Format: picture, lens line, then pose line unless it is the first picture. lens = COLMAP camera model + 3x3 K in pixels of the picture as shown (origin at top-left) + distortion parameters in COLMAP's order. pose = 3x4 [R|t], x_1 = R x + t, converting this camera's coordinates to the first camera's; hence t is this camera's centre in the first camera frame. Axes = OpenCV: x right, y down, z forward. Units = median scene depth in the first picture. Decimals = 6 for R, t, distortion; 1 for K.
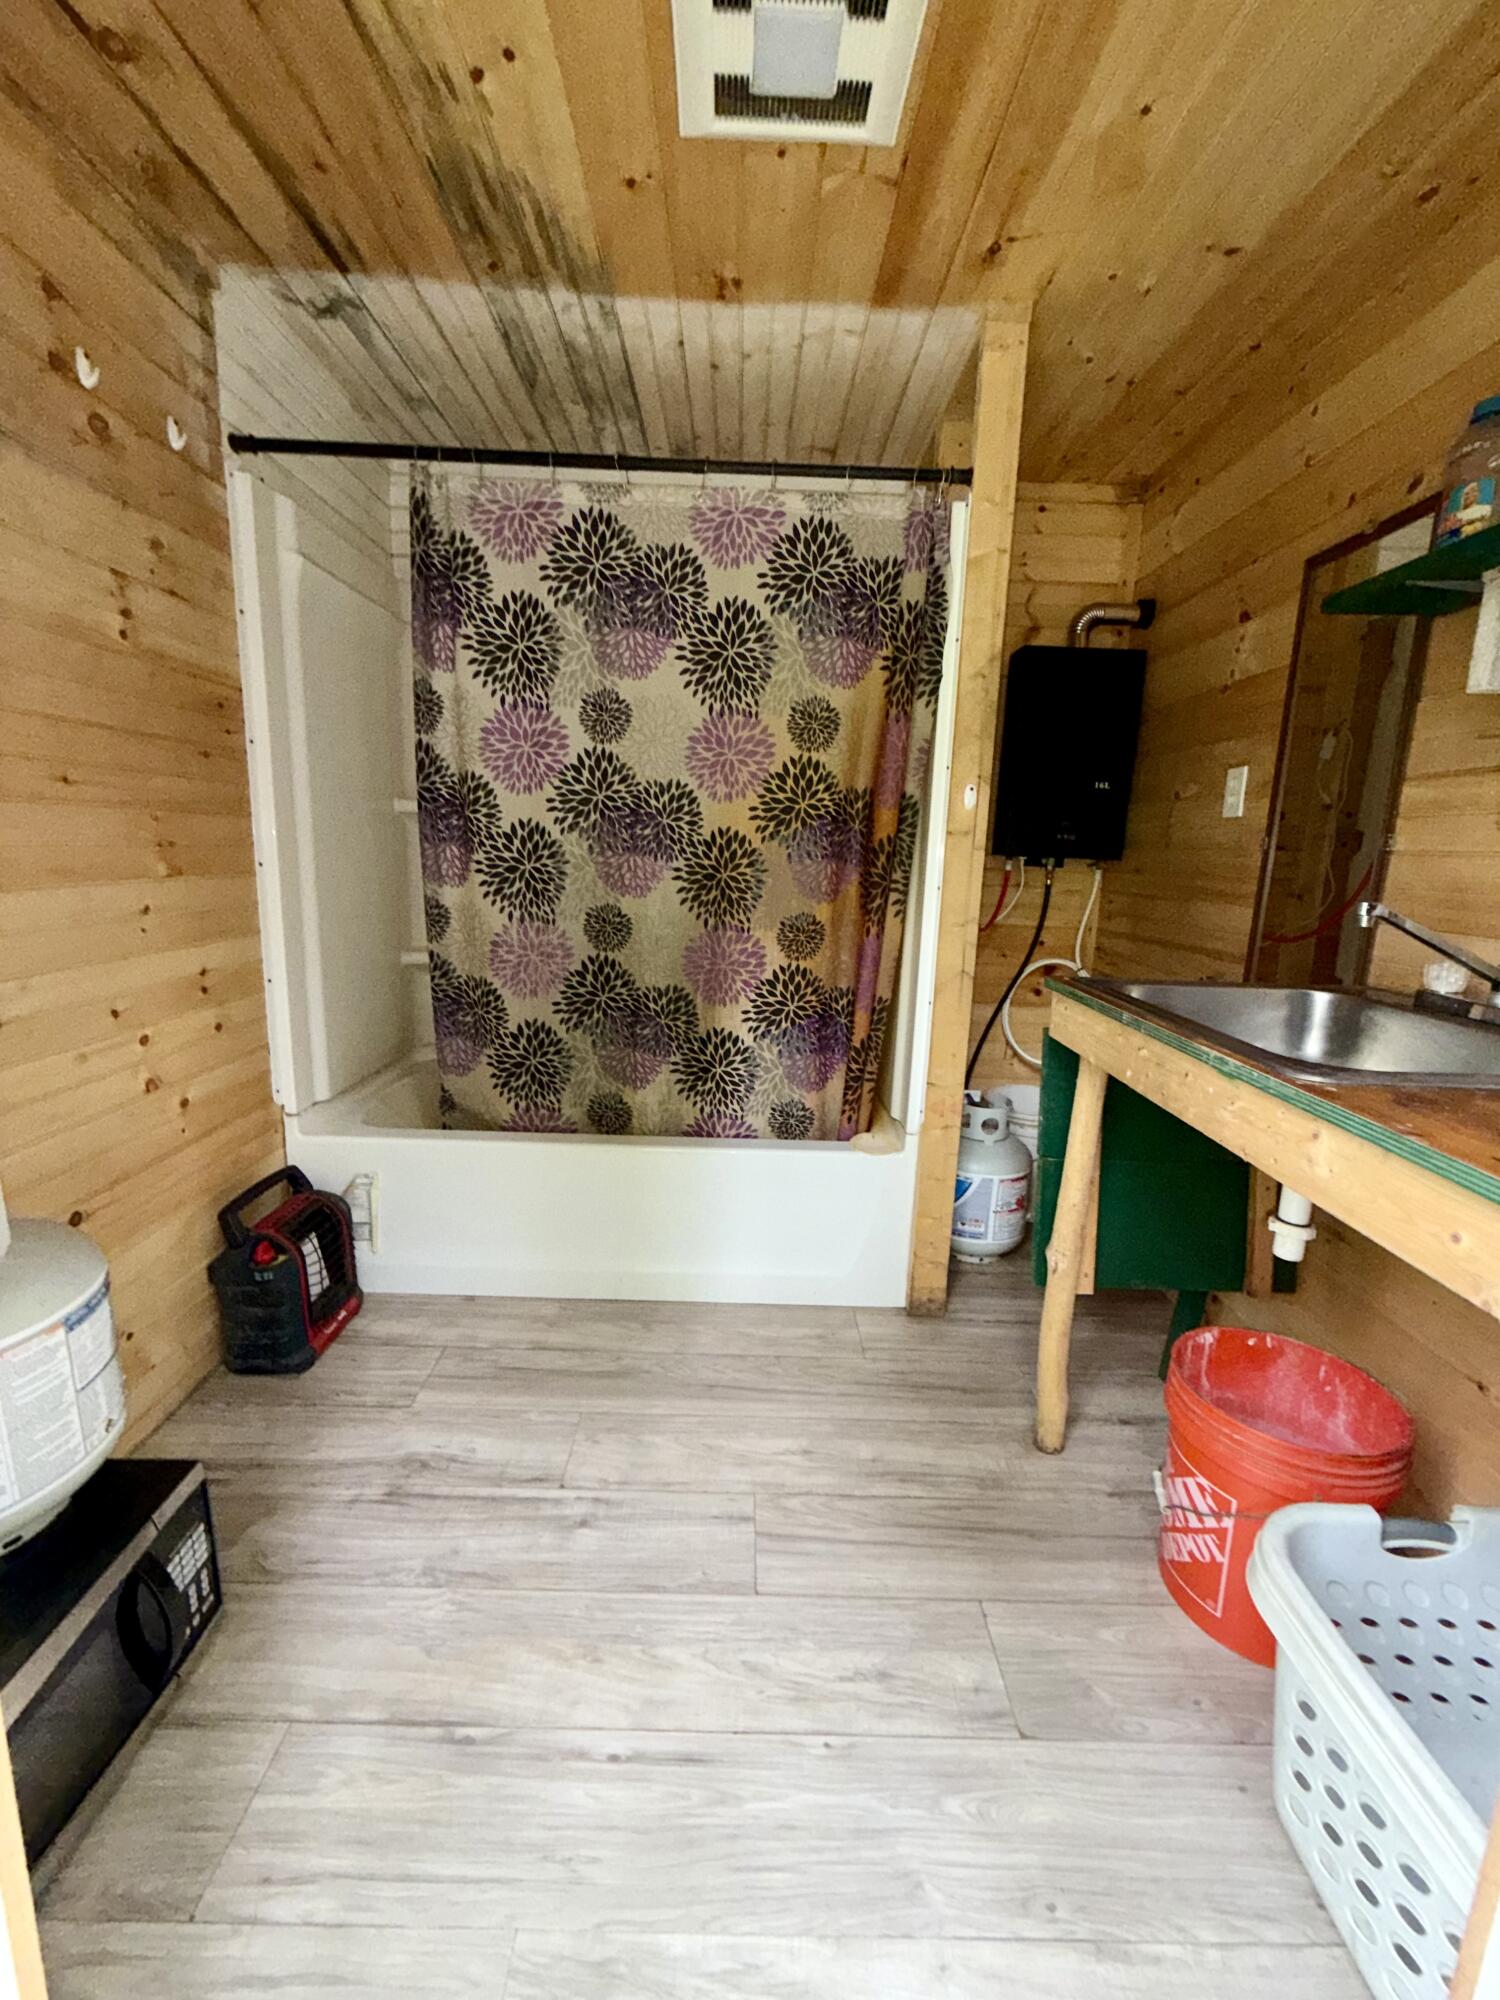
lens RADIAL K [[807.6, 0, 744.7], [0, 807.6, 998.3], [0, 0, 1]] dist [0.000335, -0.000974]
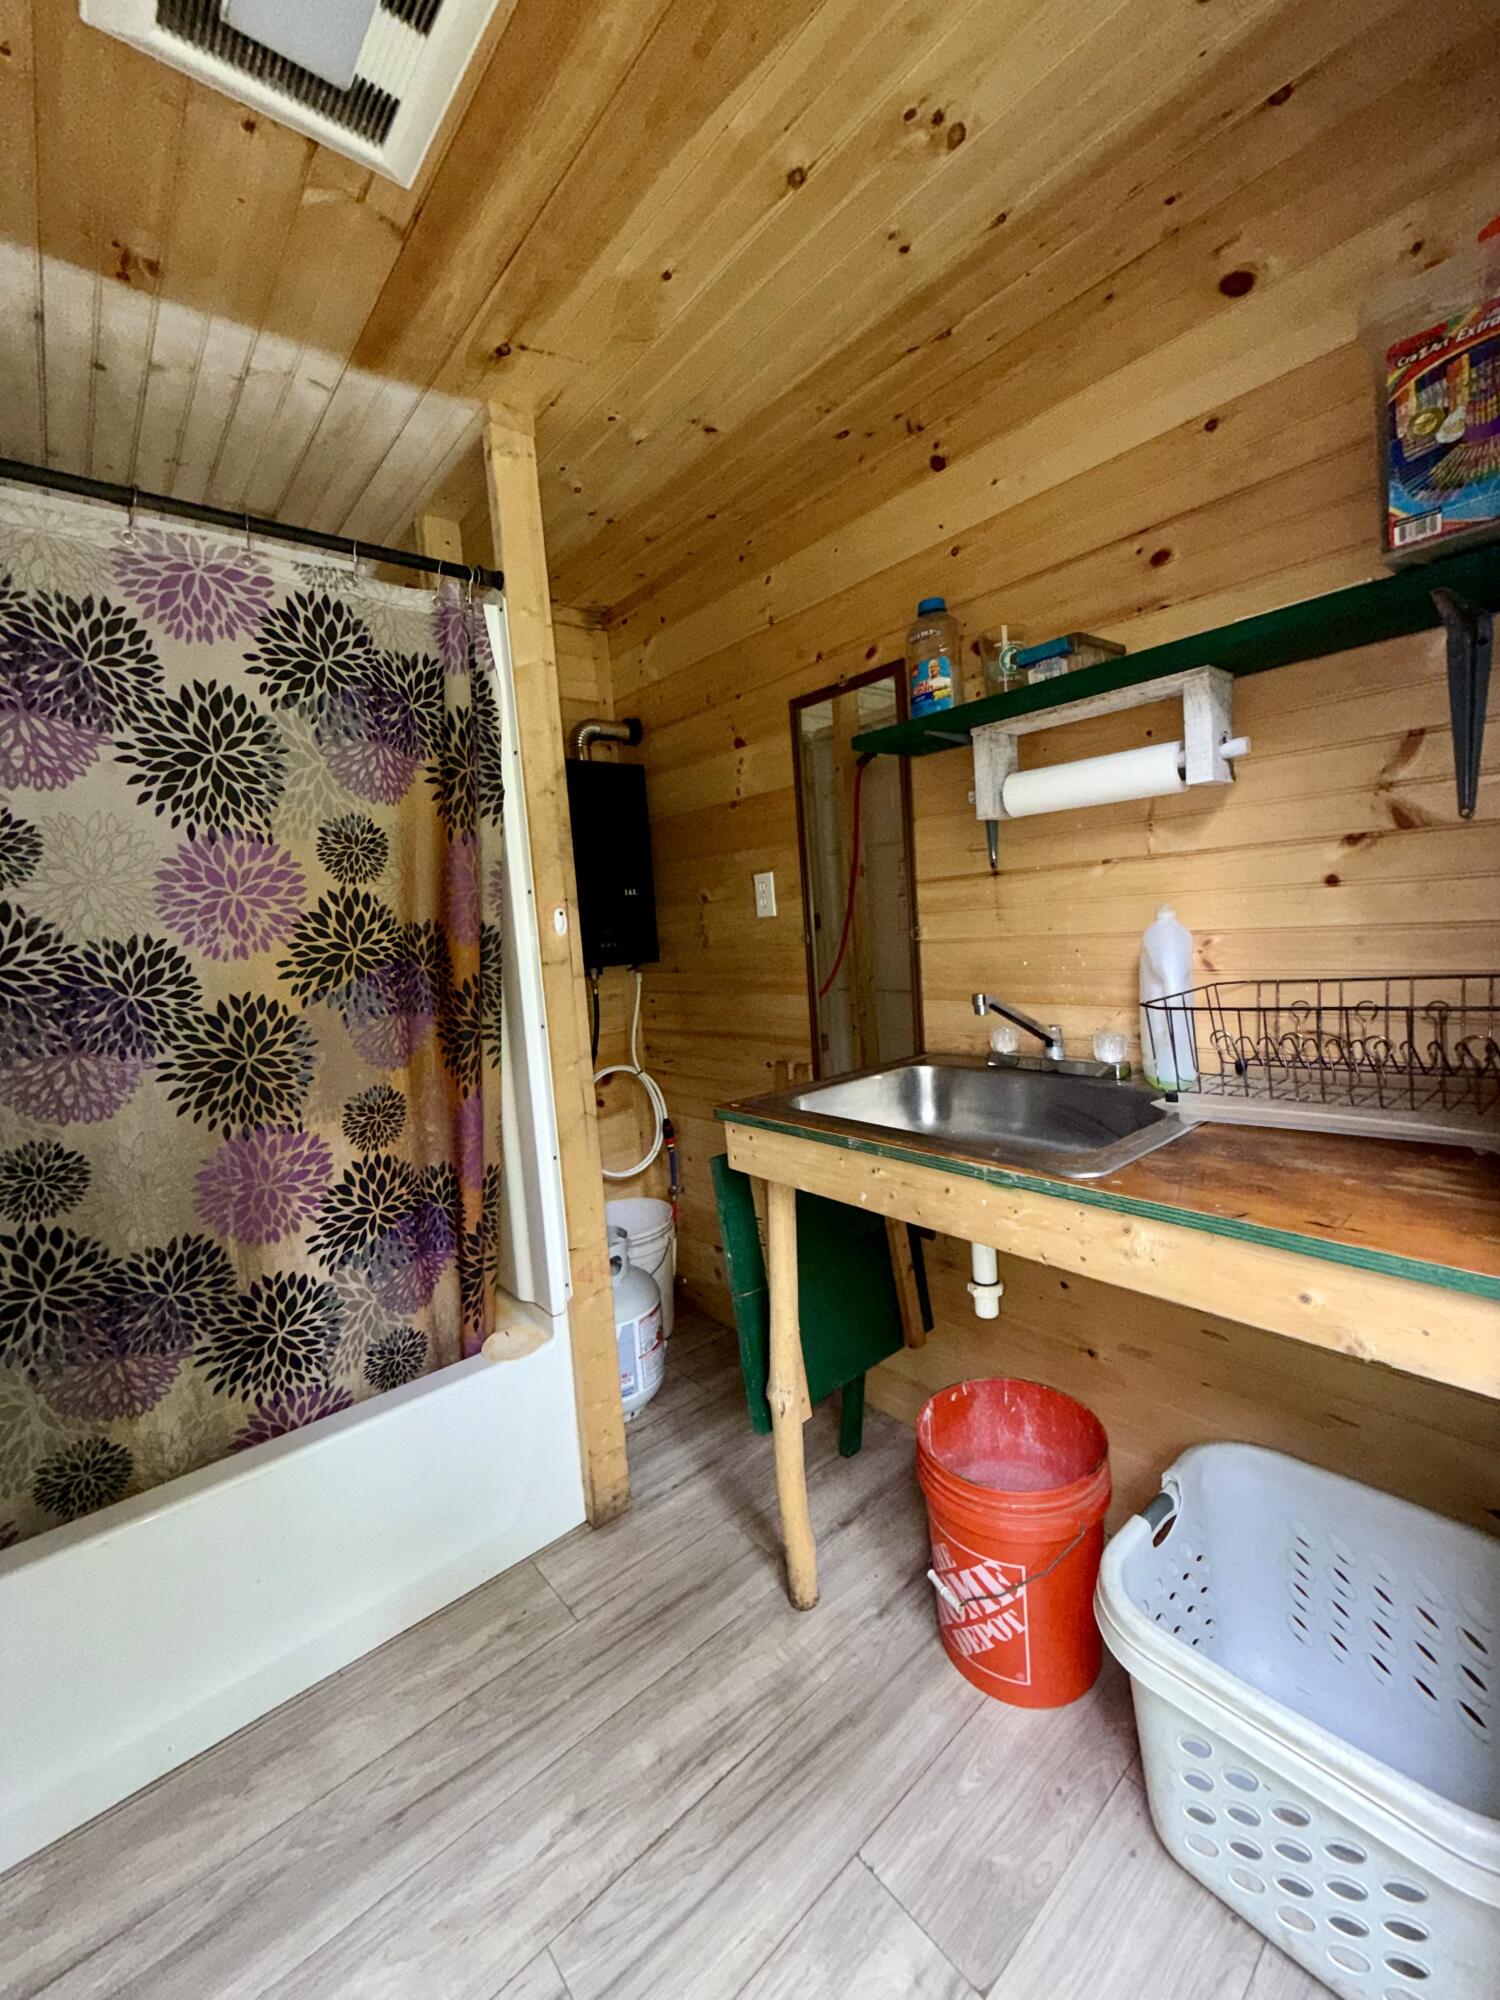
lens RADIAL K [[807.6, 0, 756.8], [0, 807.6, 993.6], [0, 0, 1]] dist [0.000335, -0.000974]
pose [[0.752611, -0.146236, 0.642022, -0.148896], [0.216754, 0.975707, -0.031849, -0.099811], [-0.621768, 0.163131, 0.766024, 0.197359]]
